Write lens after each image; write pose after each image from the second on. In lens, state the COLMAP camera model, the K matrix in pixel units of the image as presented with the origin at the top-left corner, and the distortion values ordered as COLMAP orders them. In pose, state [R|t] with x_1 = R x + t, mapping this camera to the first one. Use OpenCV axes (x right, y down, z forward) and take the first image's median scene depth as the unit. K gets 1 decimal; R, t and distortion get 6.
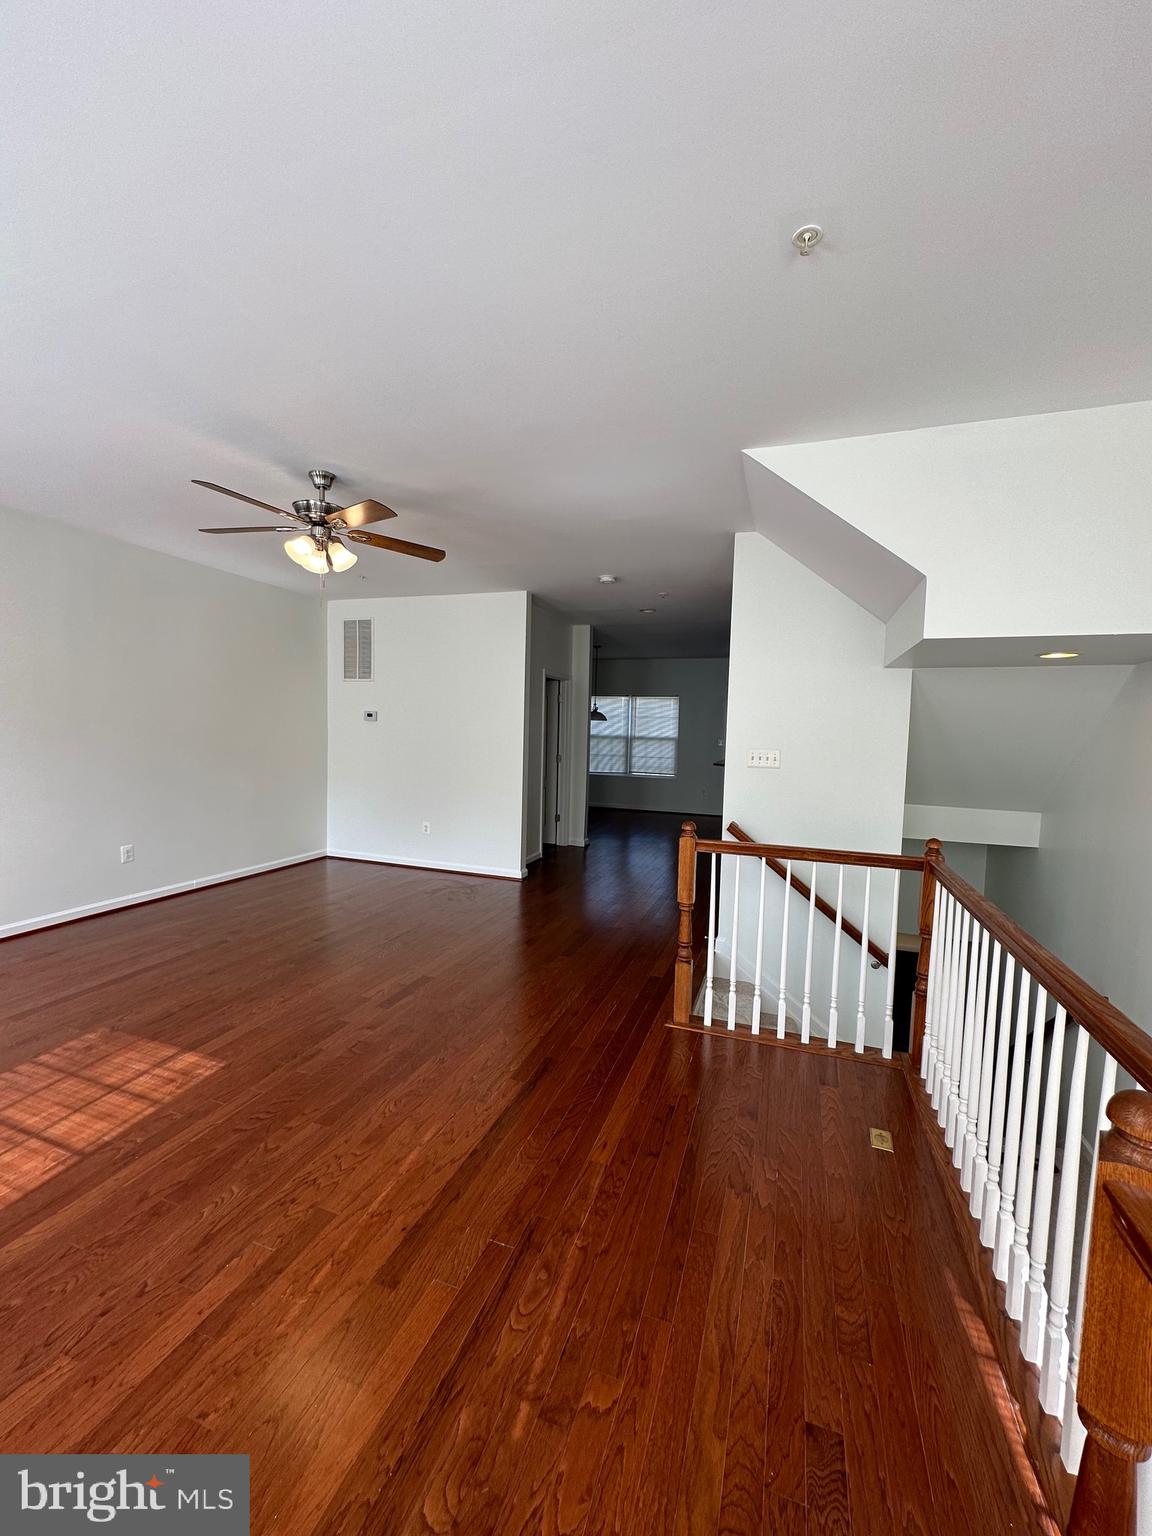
lens RADIAL K [[612.9, 0, 575.0], [0, 612.9, 767.8], [0, 0, 1]] dist [-0.002673, -0.000143]
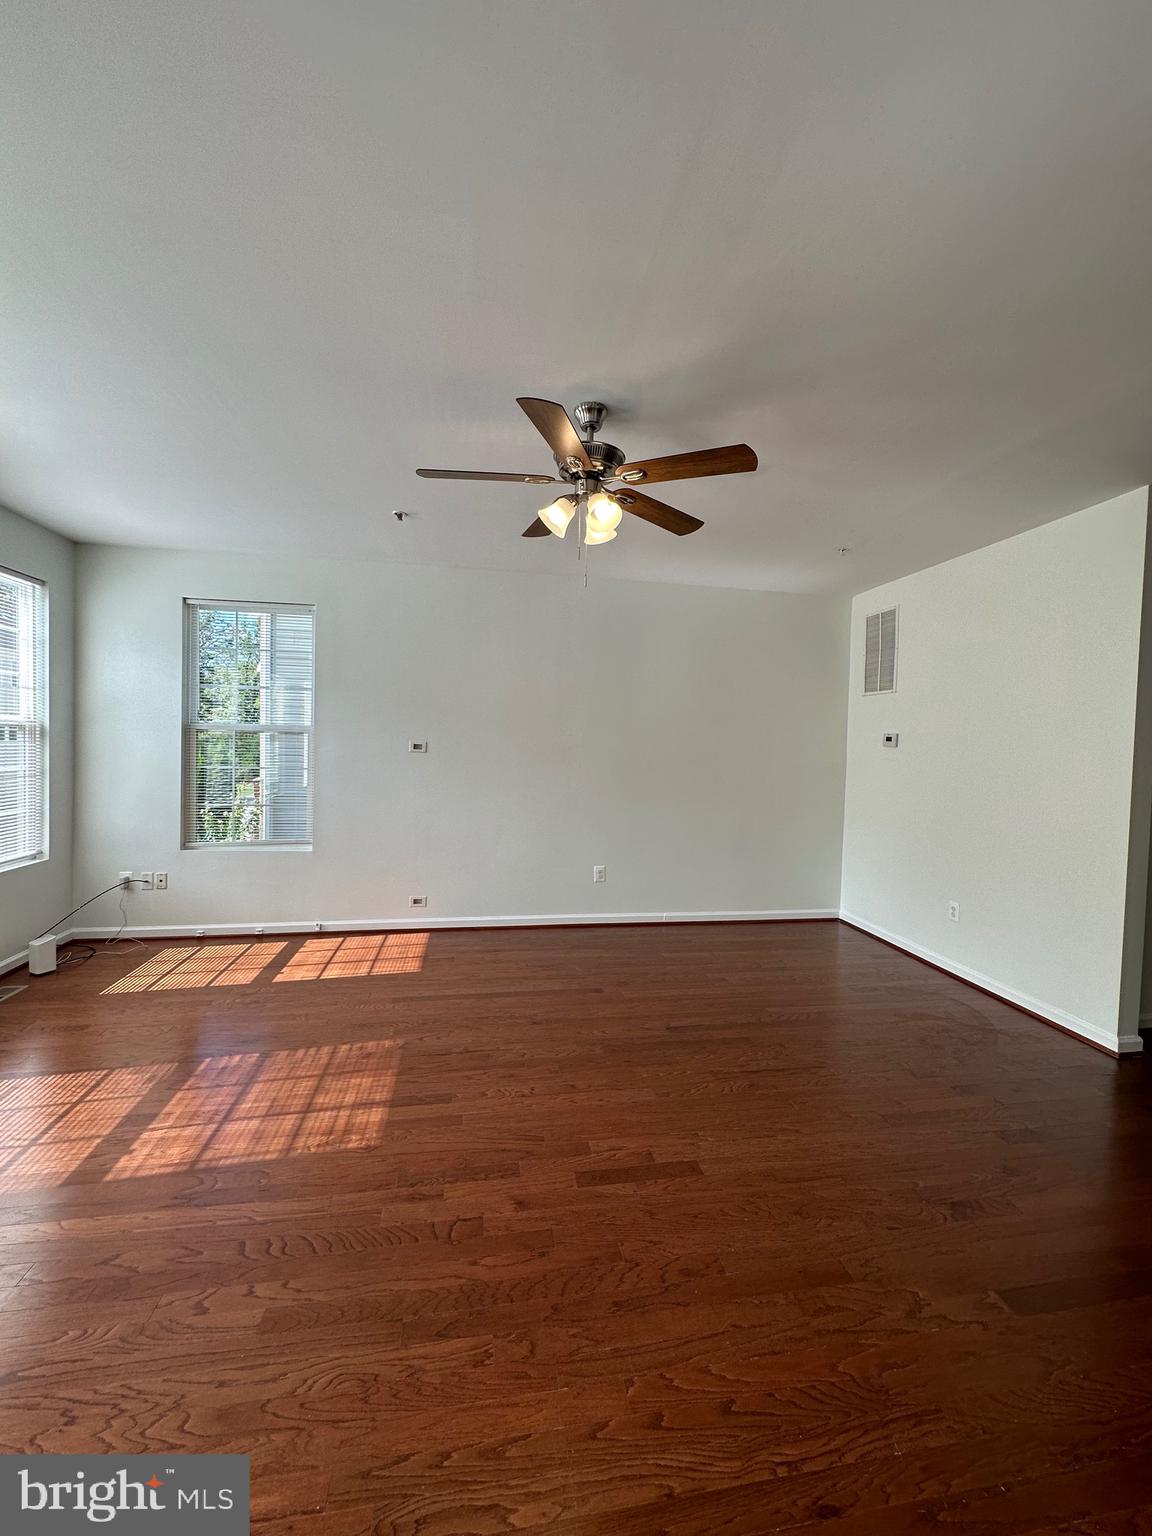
lens RADIAL K [[612.9, 0, 579.1], [0, 612.9, 767.2], [0, 0, 1]] dist [-0.002673, -0.000143]
pose [[0.492889, 0.017130, -0.869924, 0.220829], [-0.065893, 0.997670, -0.017688, -0.028692], [0.867594, 0.066040, 0.492869, 0.601626]]
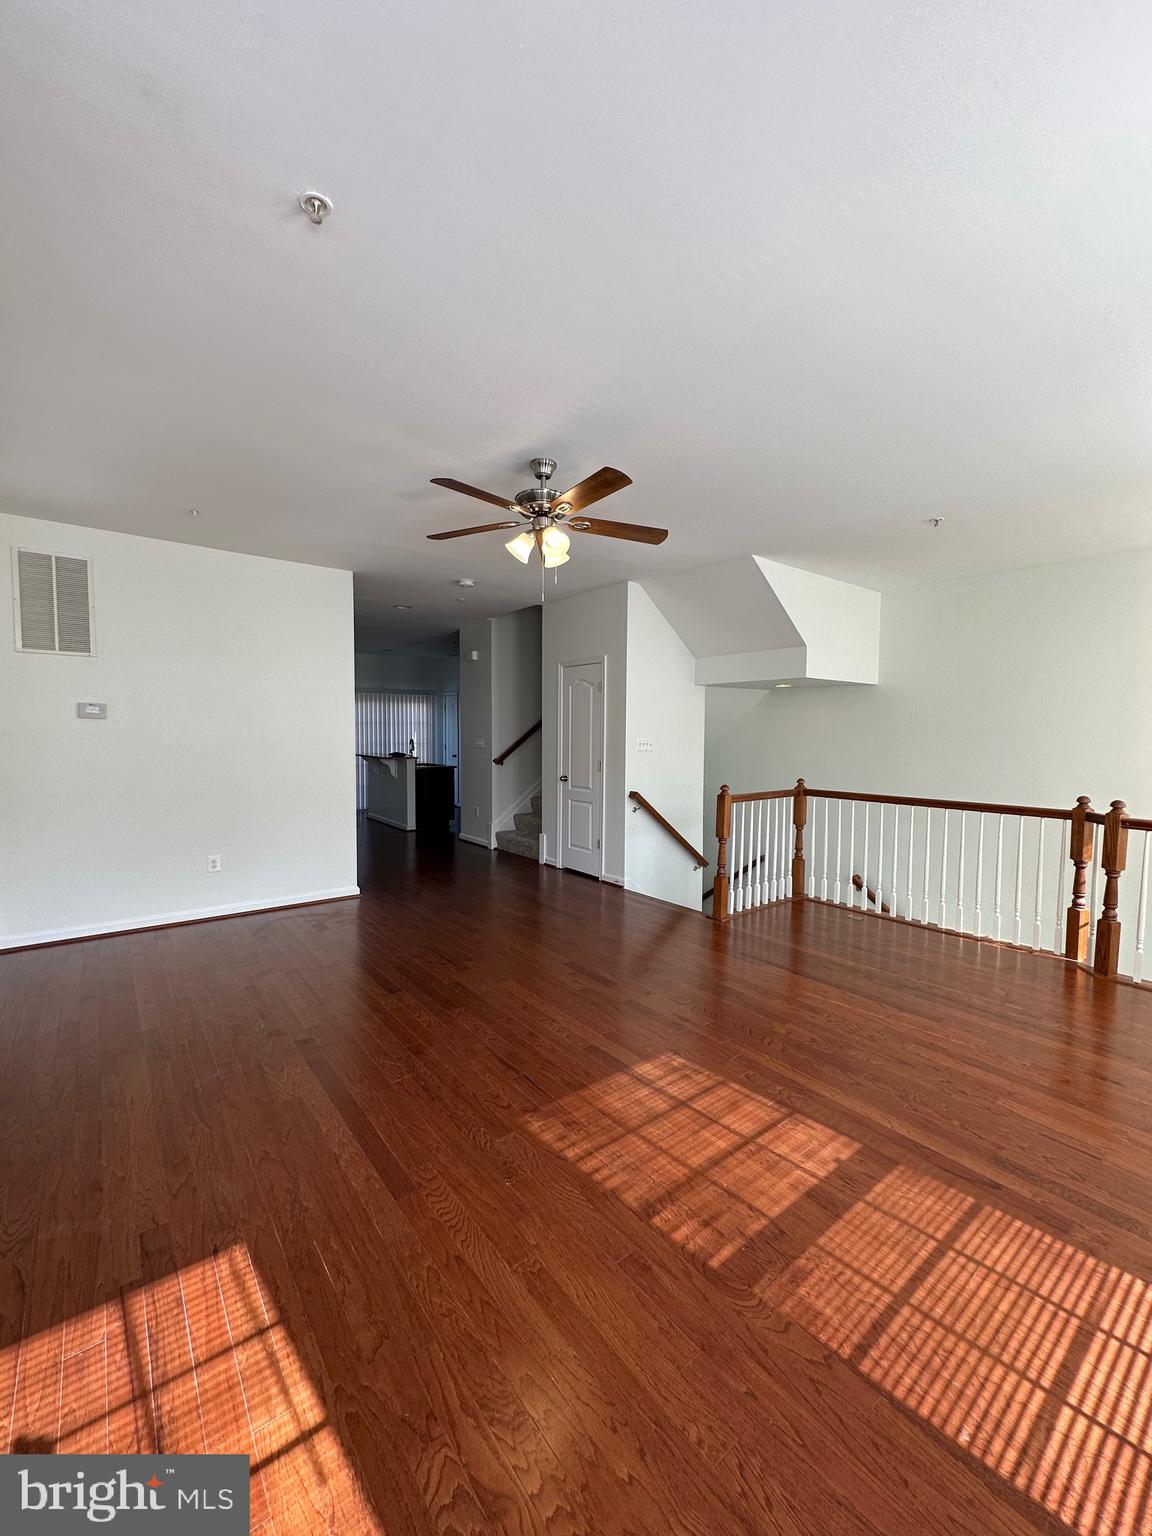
lens RADIAL K [[612.9, 0, 577.4], [0, 612.9, 769.1], [0, 0, 1]] dist [-0.002673, -0.000143]
pose [[0.532901, -0.075410, 0.842811, -1.138294], [0.061722, 0.996832, 0.050165, -0.046072], [-0.843924, 0.025287, 0.535867, 0.424068]]
